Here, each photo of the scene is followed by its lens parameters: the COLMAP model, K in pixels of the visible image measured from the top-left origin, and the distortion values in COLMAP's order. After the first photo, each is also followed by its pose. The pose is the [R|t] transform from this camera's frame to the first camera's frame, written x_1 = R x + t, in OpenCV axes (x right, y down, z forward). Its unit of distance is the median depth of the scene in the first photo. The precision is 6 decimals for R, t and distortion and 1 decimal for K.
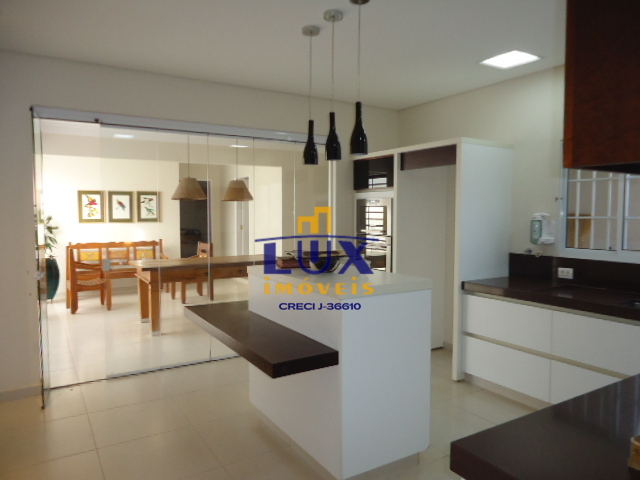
lens RADIAL K [[467.1, 0, 320.2], [0, 467.1, 240.3], [0, 0, 1]] dist [-0.021460, 0.019620]
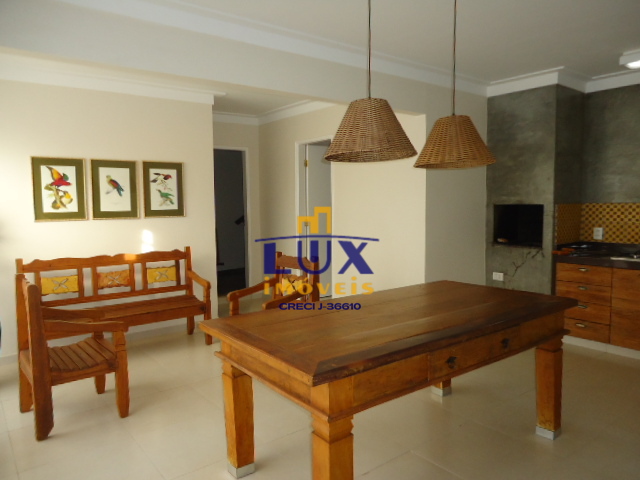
lens RADIAL K [[467.1, 0, 321.0], [0, 467.1, 238.1], [0, 0, 1]] dist [-0.021460, 0.019620]
pose [[0.991761, -0.018906, 0.126701, -0.262983], [0.016652, 0.999684, 0.018830, -0.021695], [-0.127017, -0.016565, 0.991762, 0.436770]]
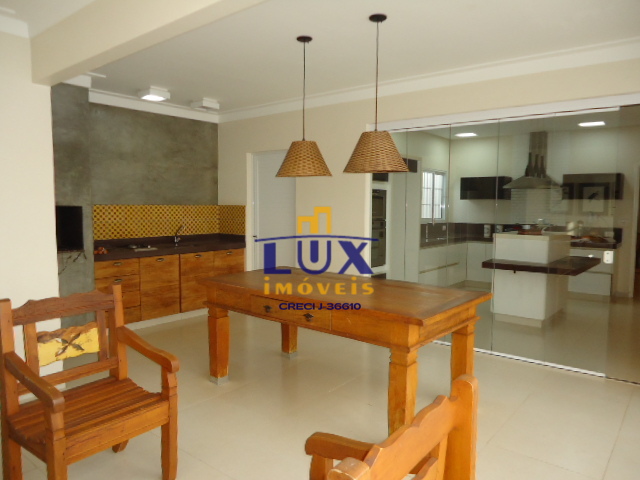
lens RADIAL K [[467.1, 0, 319.9], [0, 467.1, 238.8], [0, 0, 1]] dist [-0.021460, 0.019620]
pose [[-0.341909, -0.074072, 0.936809, -0.386811], [0.047168, 0.994279, 0.095831, -0.033245], [-0.938548, 0.076953, -0.336460, 0.632523]]
